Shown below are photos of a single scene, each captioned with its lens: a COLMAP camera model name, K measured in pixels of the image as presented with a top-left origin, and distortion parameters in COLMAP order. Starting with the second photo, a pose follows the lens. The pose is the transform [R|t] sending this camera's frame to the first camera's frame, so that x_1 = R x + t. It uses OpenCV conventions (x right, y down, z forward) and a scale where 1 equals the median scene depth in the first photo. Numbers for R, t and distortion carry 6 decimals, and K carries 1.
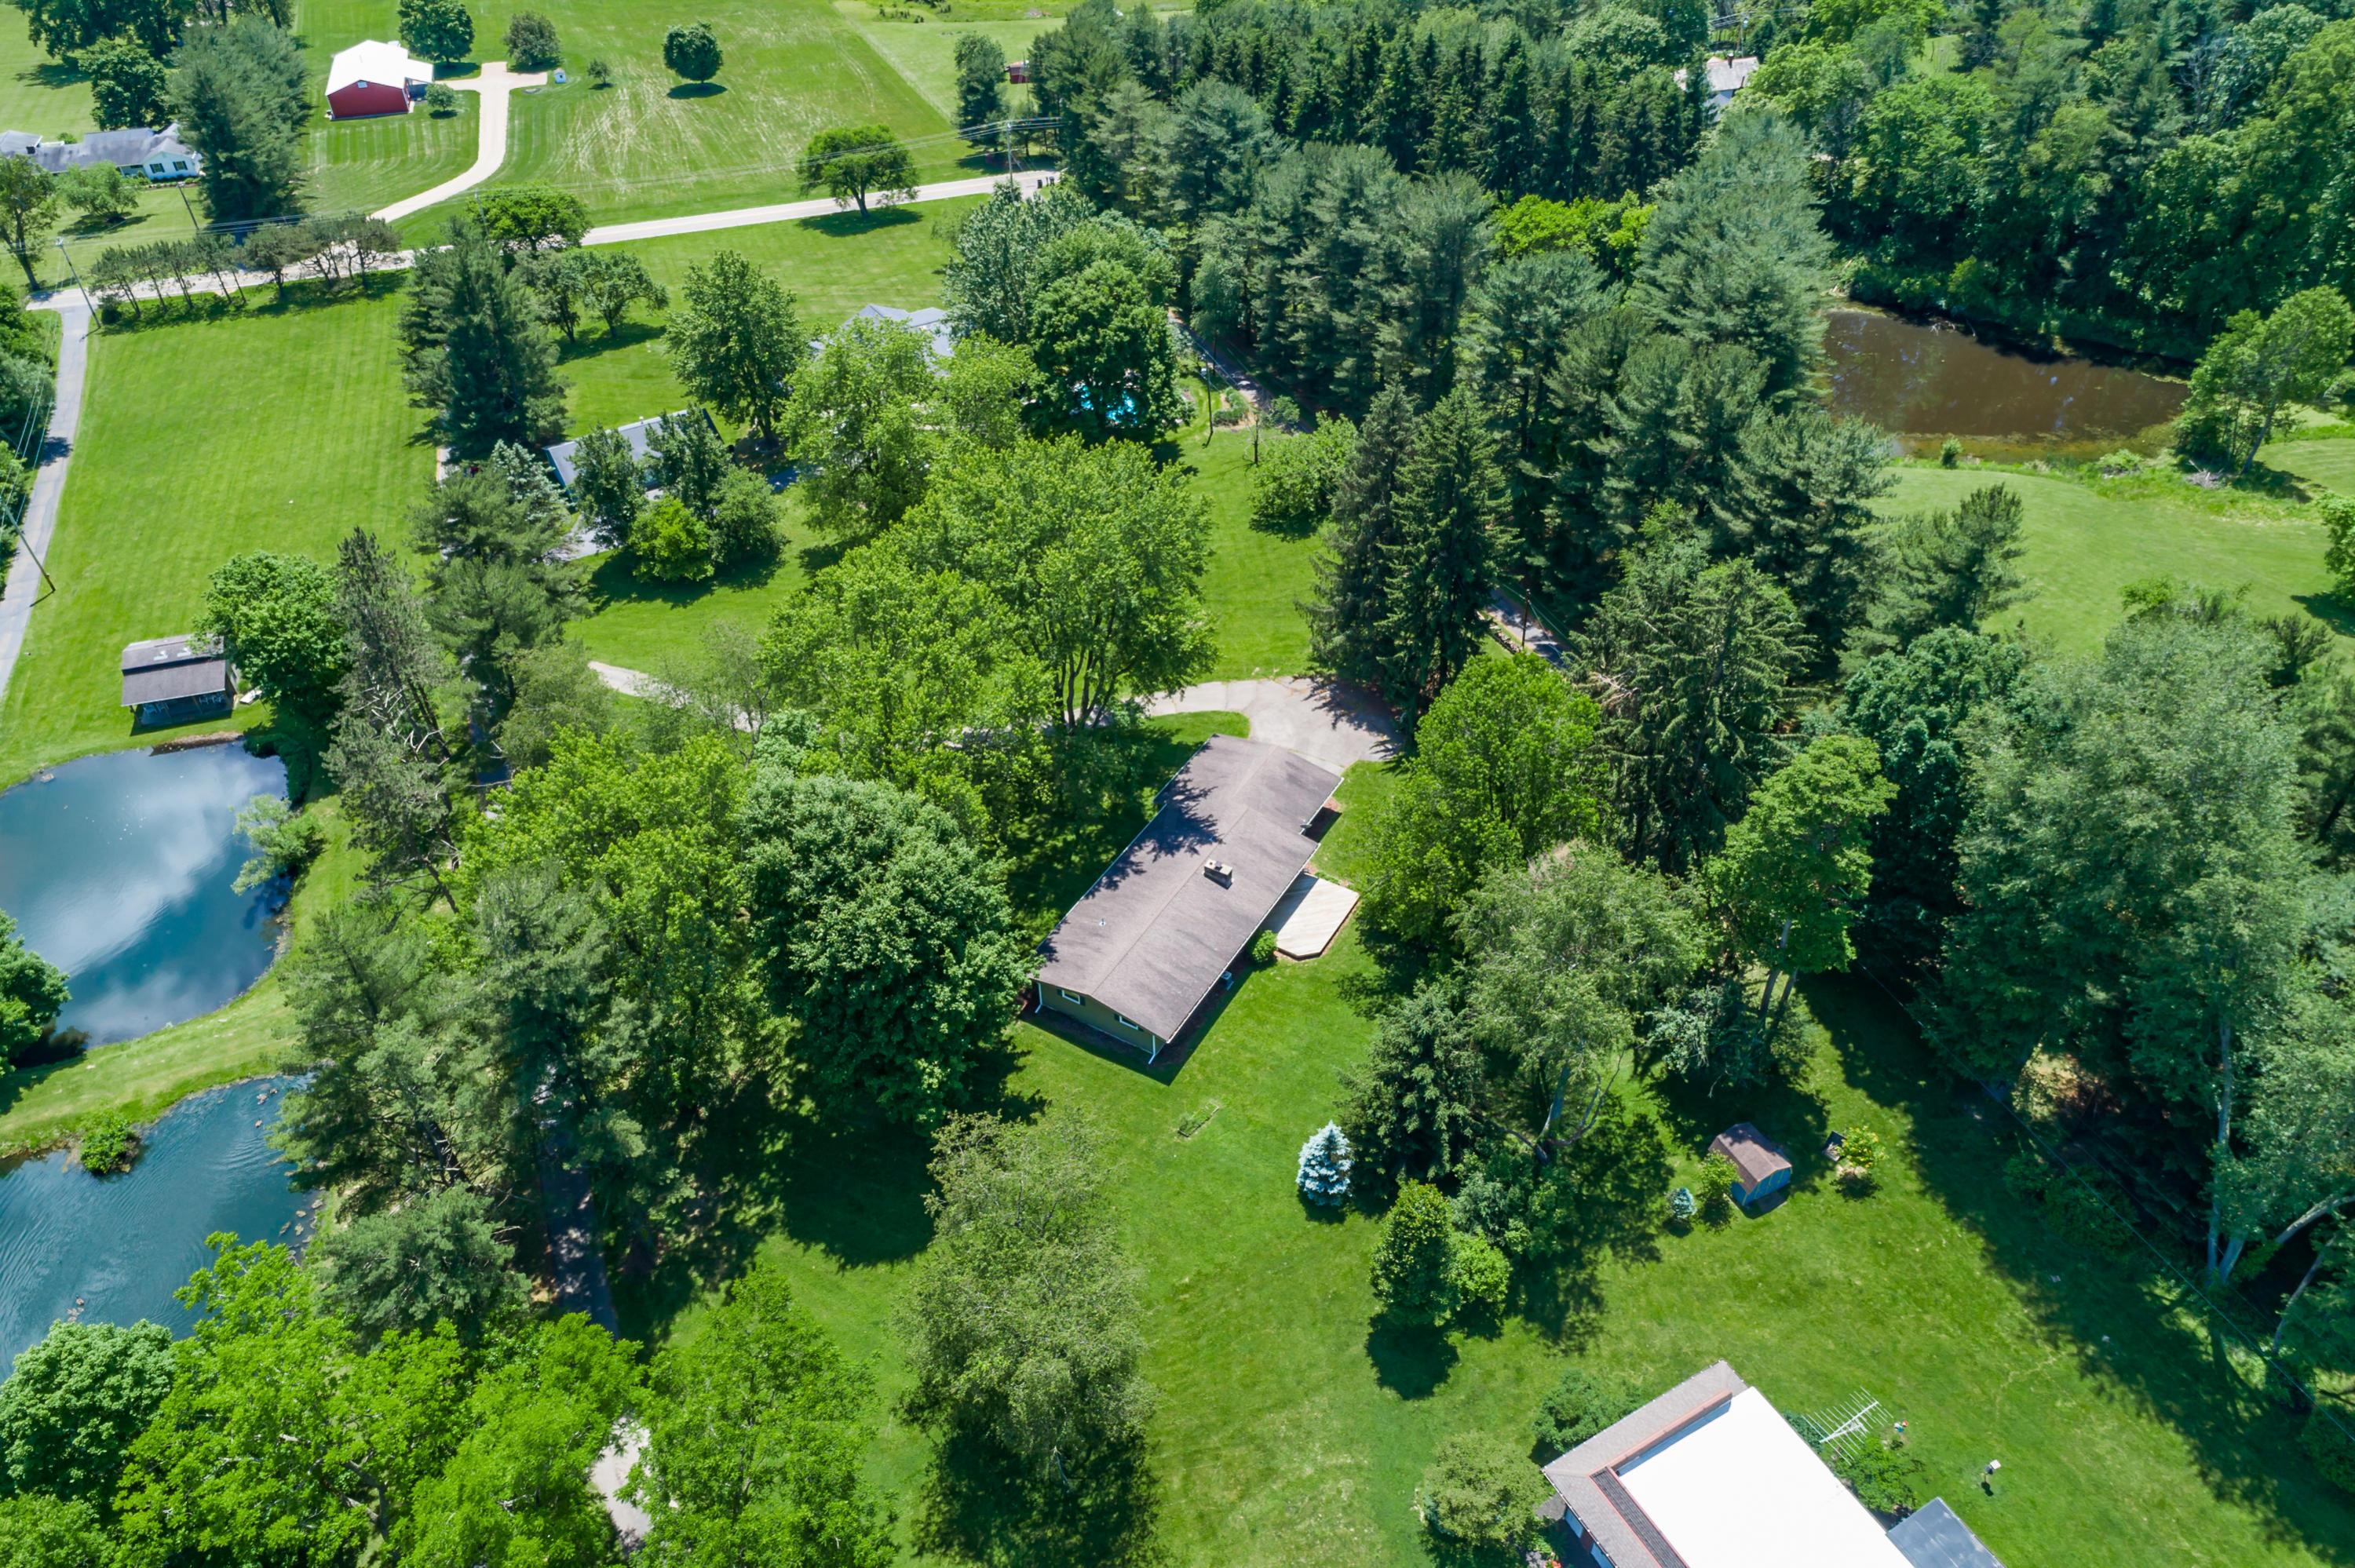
lens RADIAL K [[1622.7, 0, 1181.3], [0, 1622.7, 788.6], [0, 0, 1]] dist [0.005622, -0.000076]
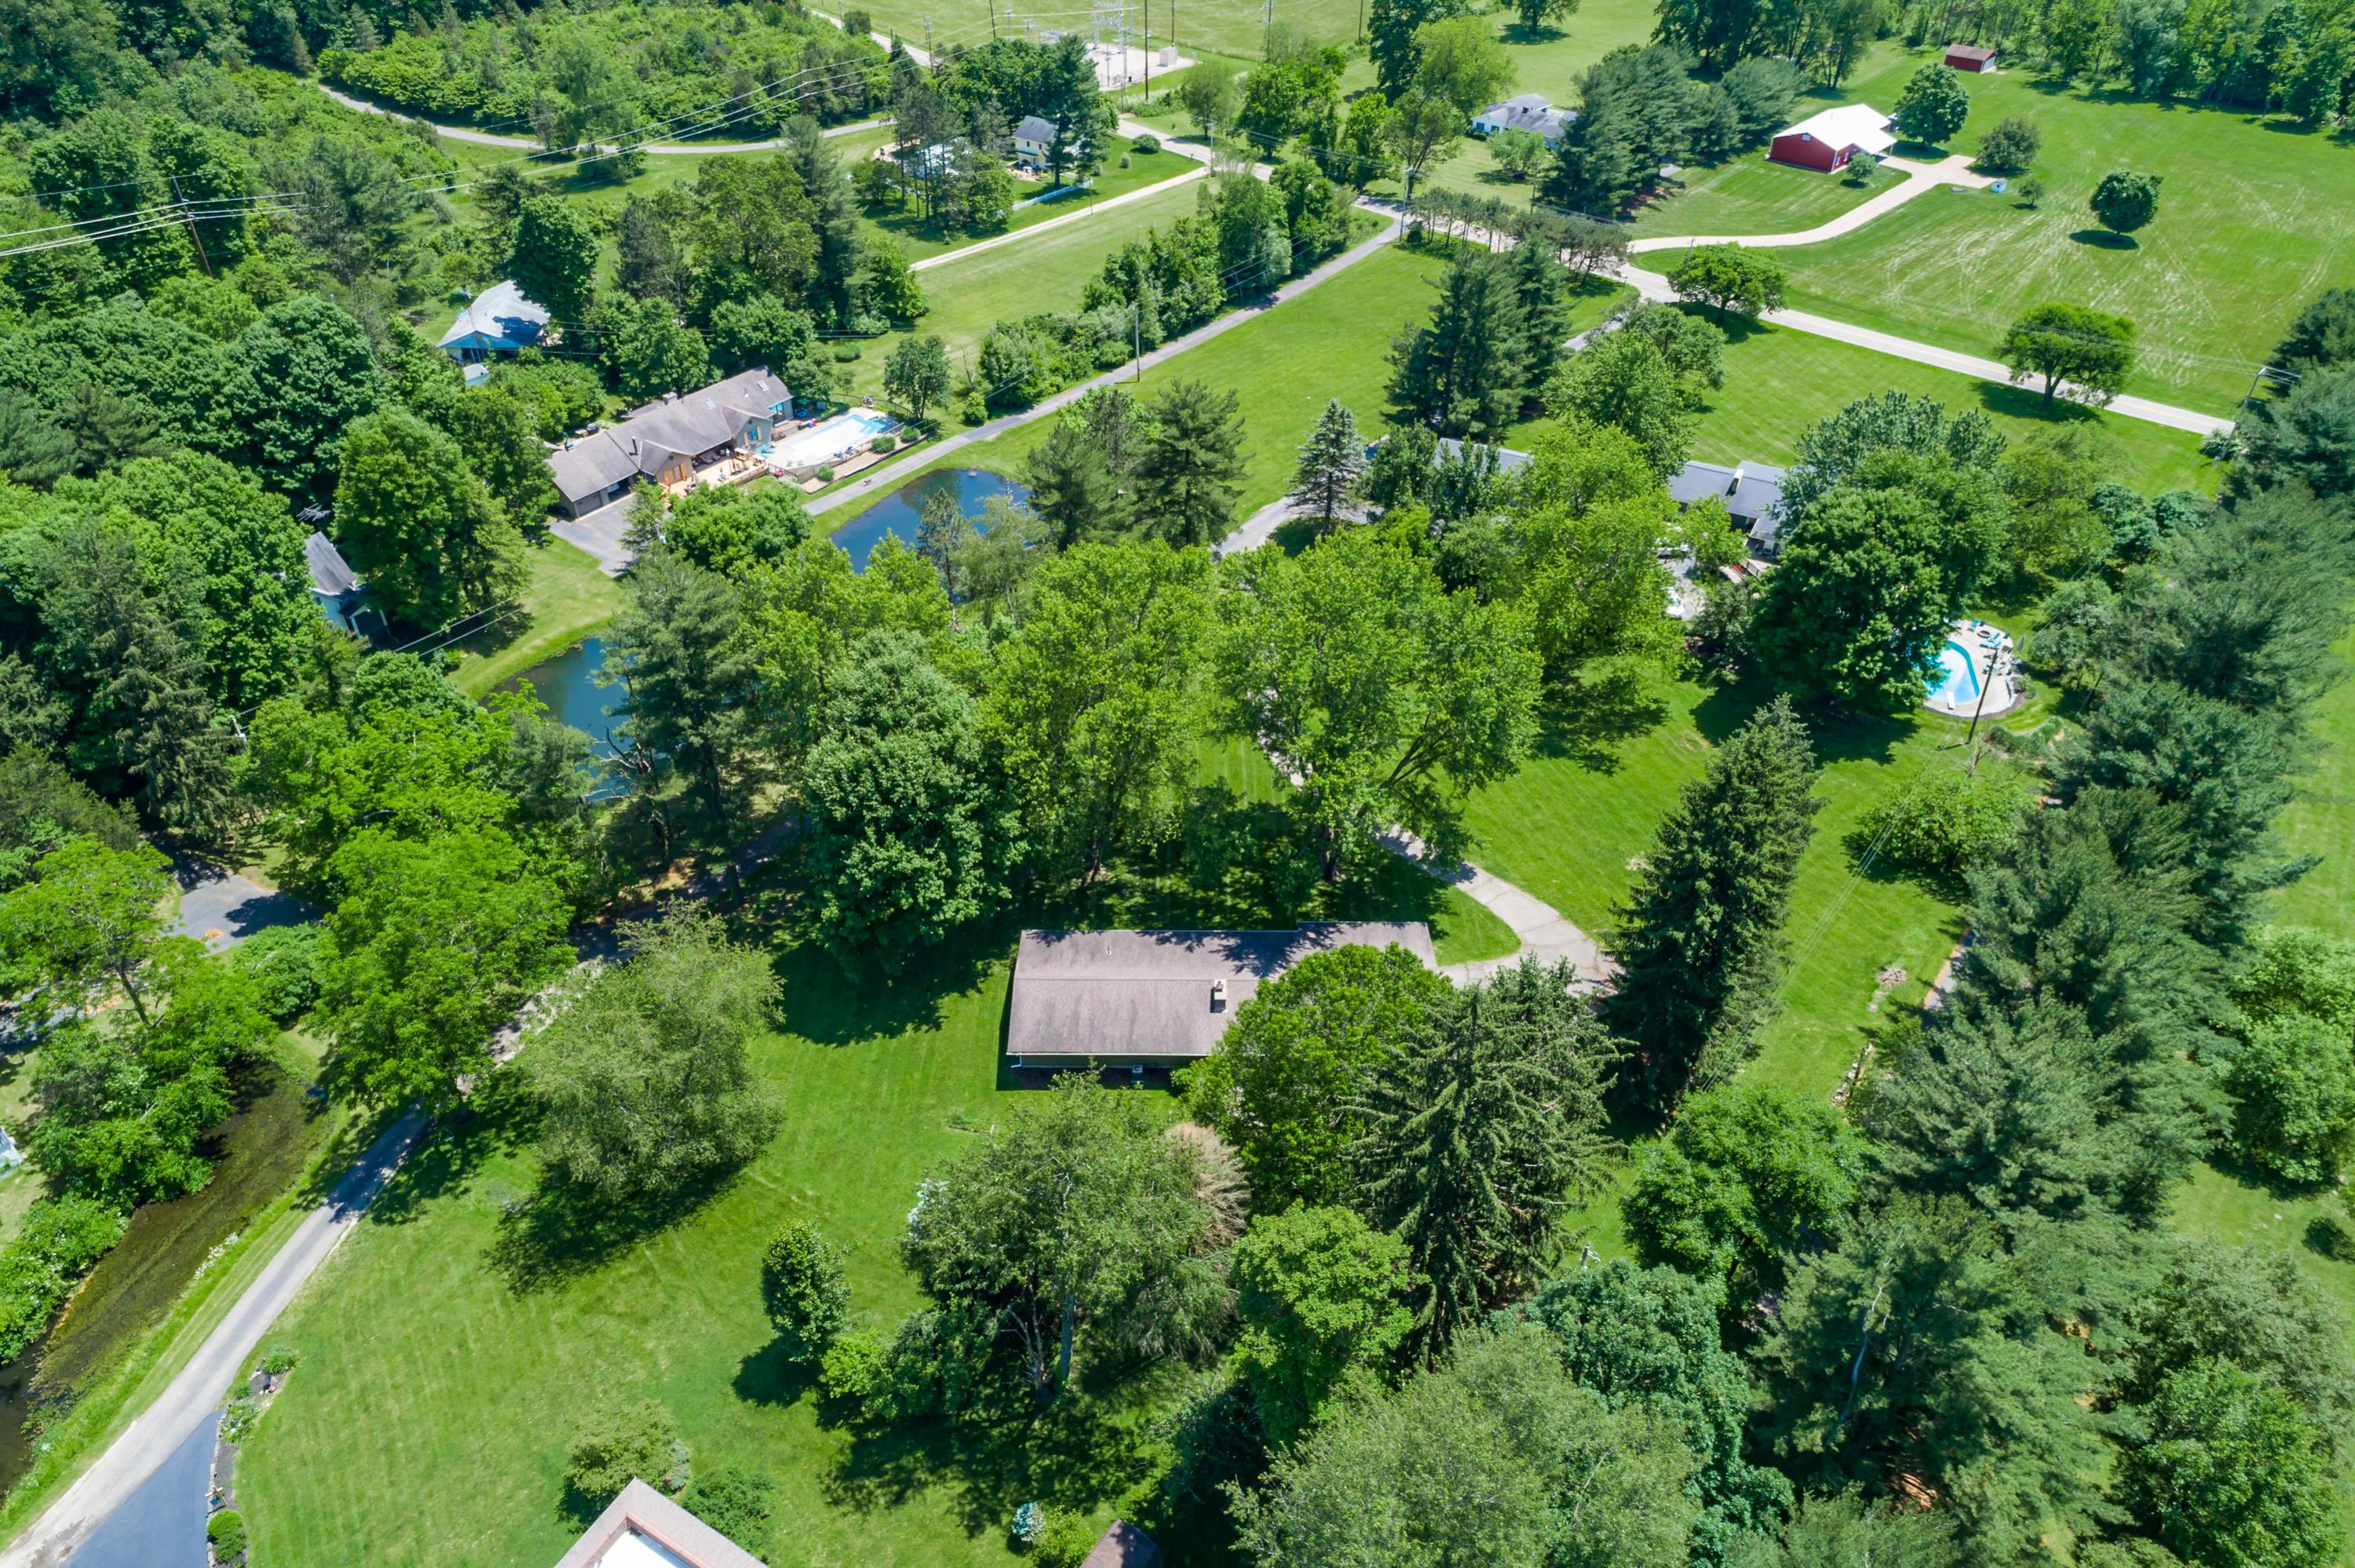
lens RADIAL K [[1622.7, 0, 1181.1], [0, 1622.7, 779.6], [0, 0, 1]] dist [0.005622, -0.000076]
pose [[0.492317, 0.532945, -0.688181, 0.338245], [-0.559639, 0.799362, 0.218687, -0.138740], [0.666654, 0.277469, 0.691797, 0.154192]]
